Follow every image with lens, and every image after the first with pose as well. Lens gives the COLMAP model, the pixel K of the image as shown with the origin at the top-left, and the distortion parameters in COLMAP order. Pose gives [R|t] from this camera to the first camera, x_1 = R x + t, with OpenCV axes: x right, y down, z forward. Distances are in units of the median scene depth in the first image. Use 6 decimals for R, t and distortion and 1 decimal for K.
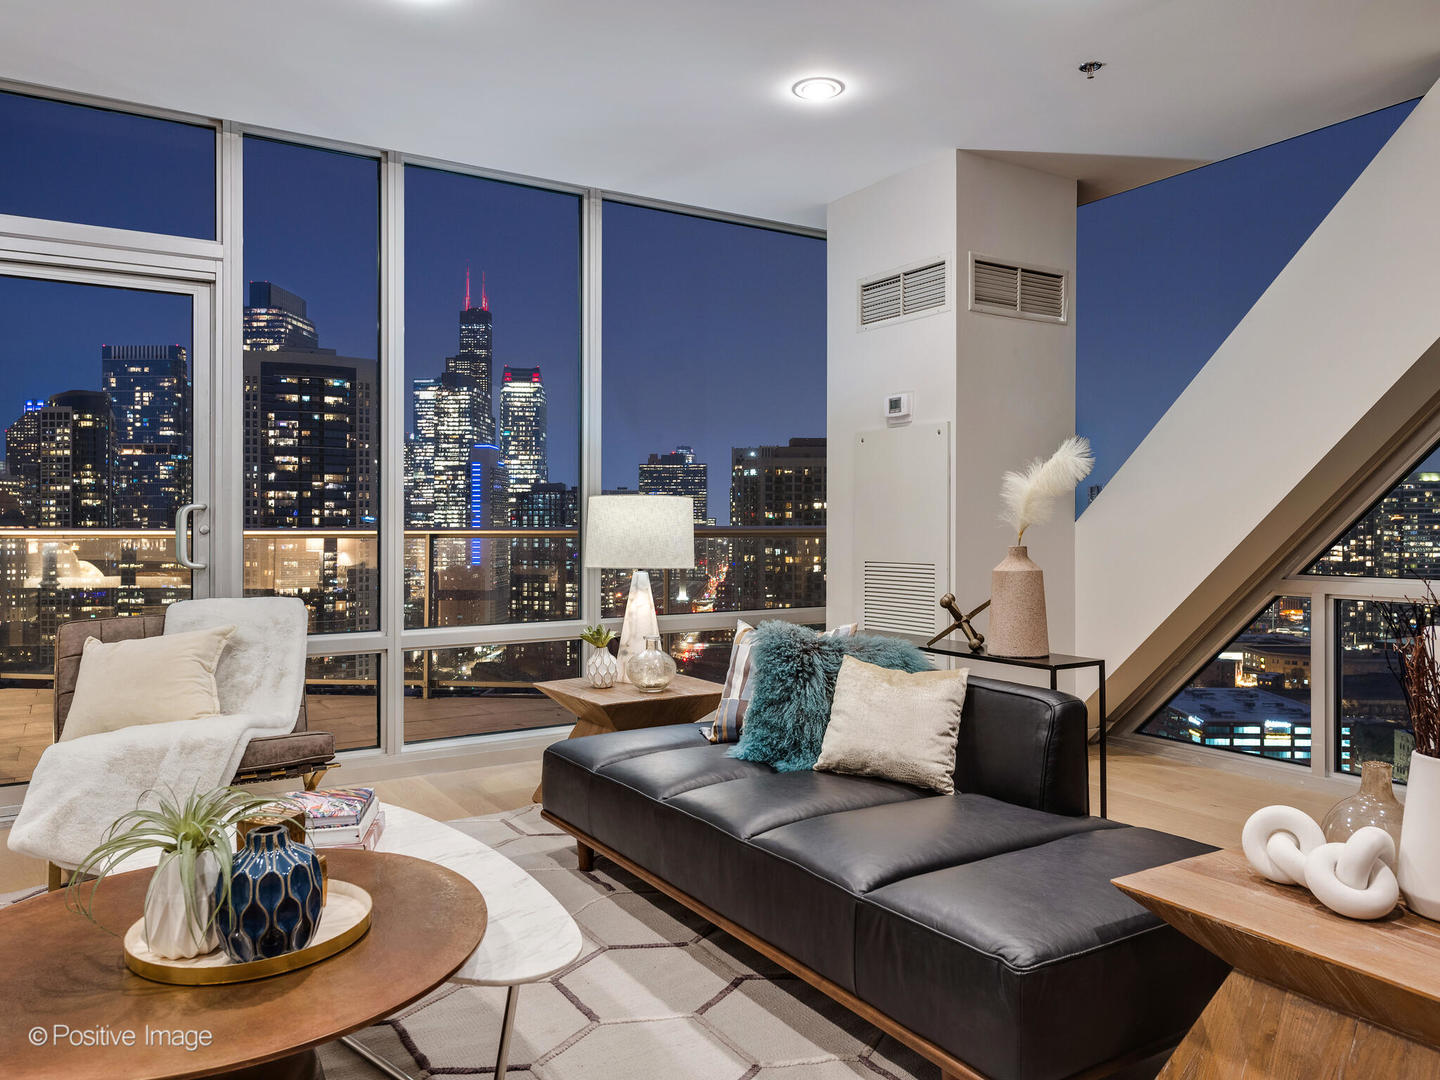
lens RADIAL K [[889.0, 0, 751.4], [0, 889.0, 524.1], [0, 0, 1]] dist [0.013215, -0.006014]
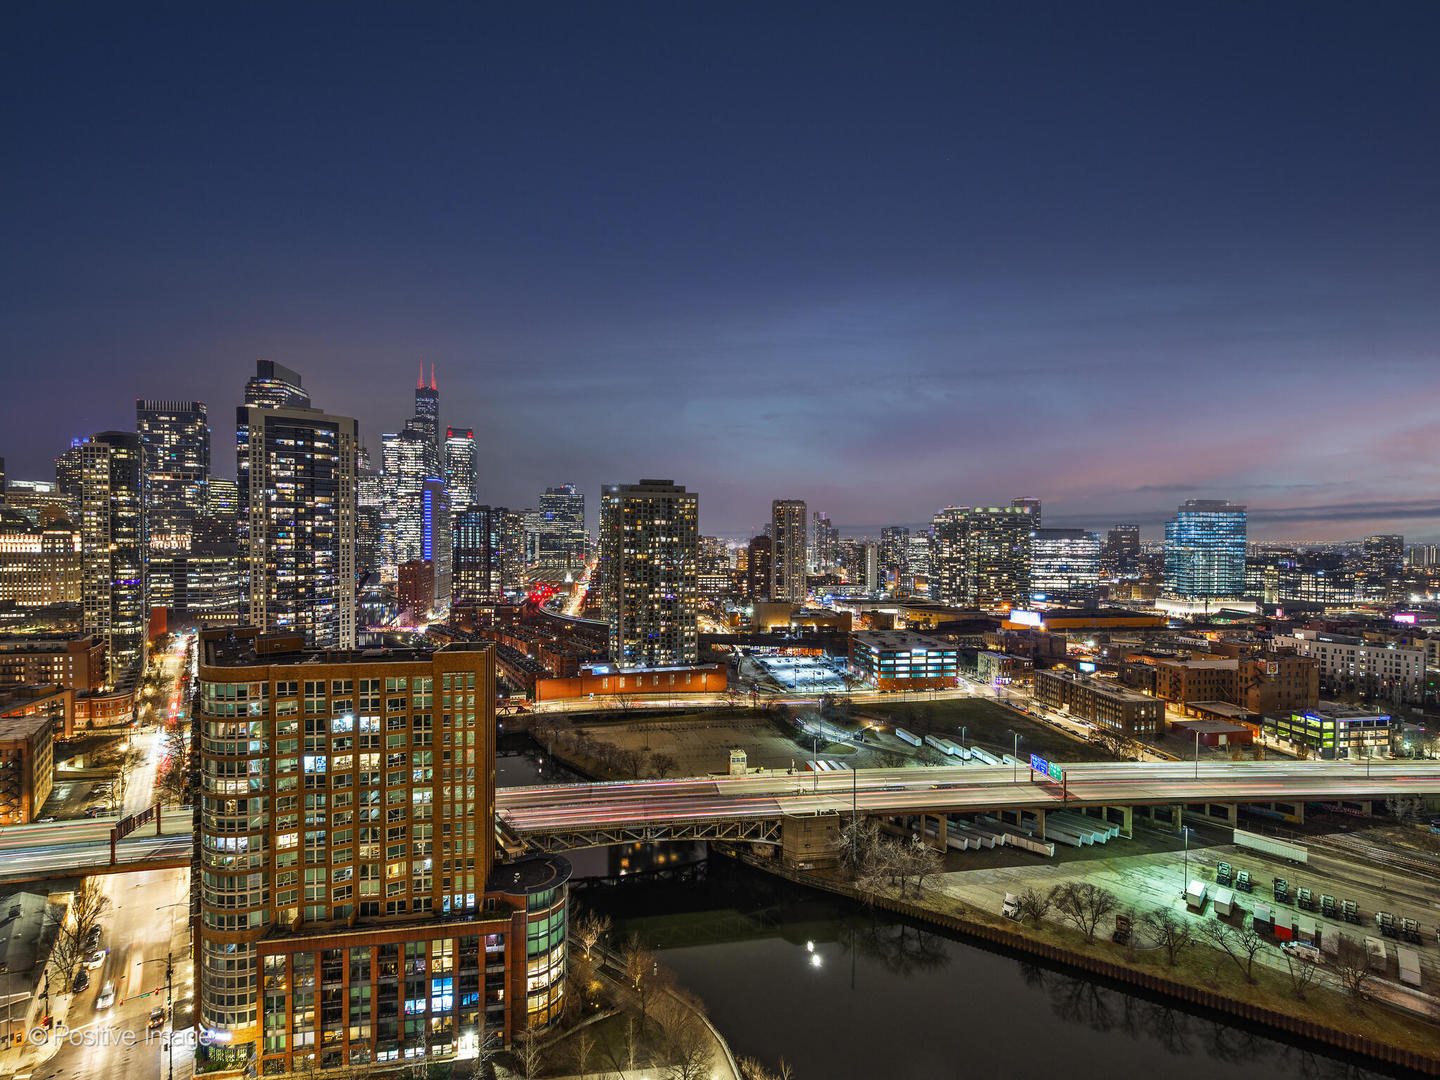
lens RADIAL K [[546.3, 0, 699.2], [0, 546.3, 546.4], [0, 0, 1]] dist [0.006512, -0.001117]
pose [[0.987018, 0.004514, 0.160548, -0.421242], [-0.008370, 0.999692, 0.023349, -0.069031], [-0.160393, -0.024389, 0.986752, 1.187381]]
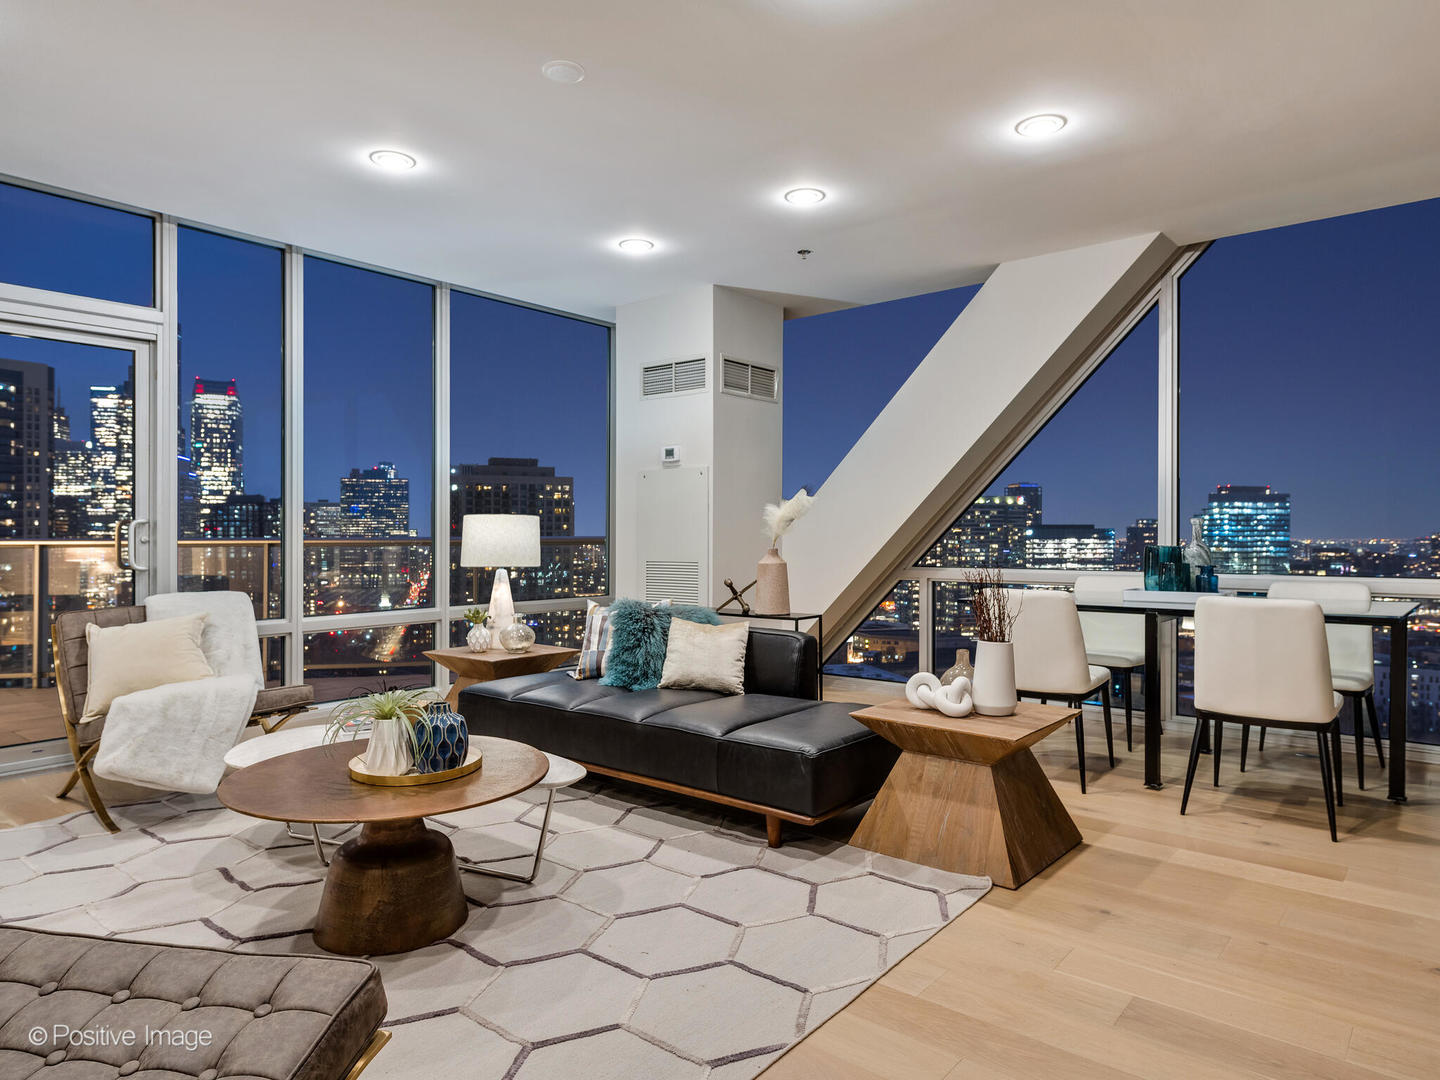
lens RADIAL K [[781.6, 0, 675.6], [0, 781.6, 540.3], [0, 0, 1]] dist [0.012151, -0.003093]
pose [[0.960907, -0.001376, 0.276867, -0.176746], [-0.000441, 0.999979, 0.006500, -0.000101], [-0.276870, -0.006368, 0.960886, -0.223492]]
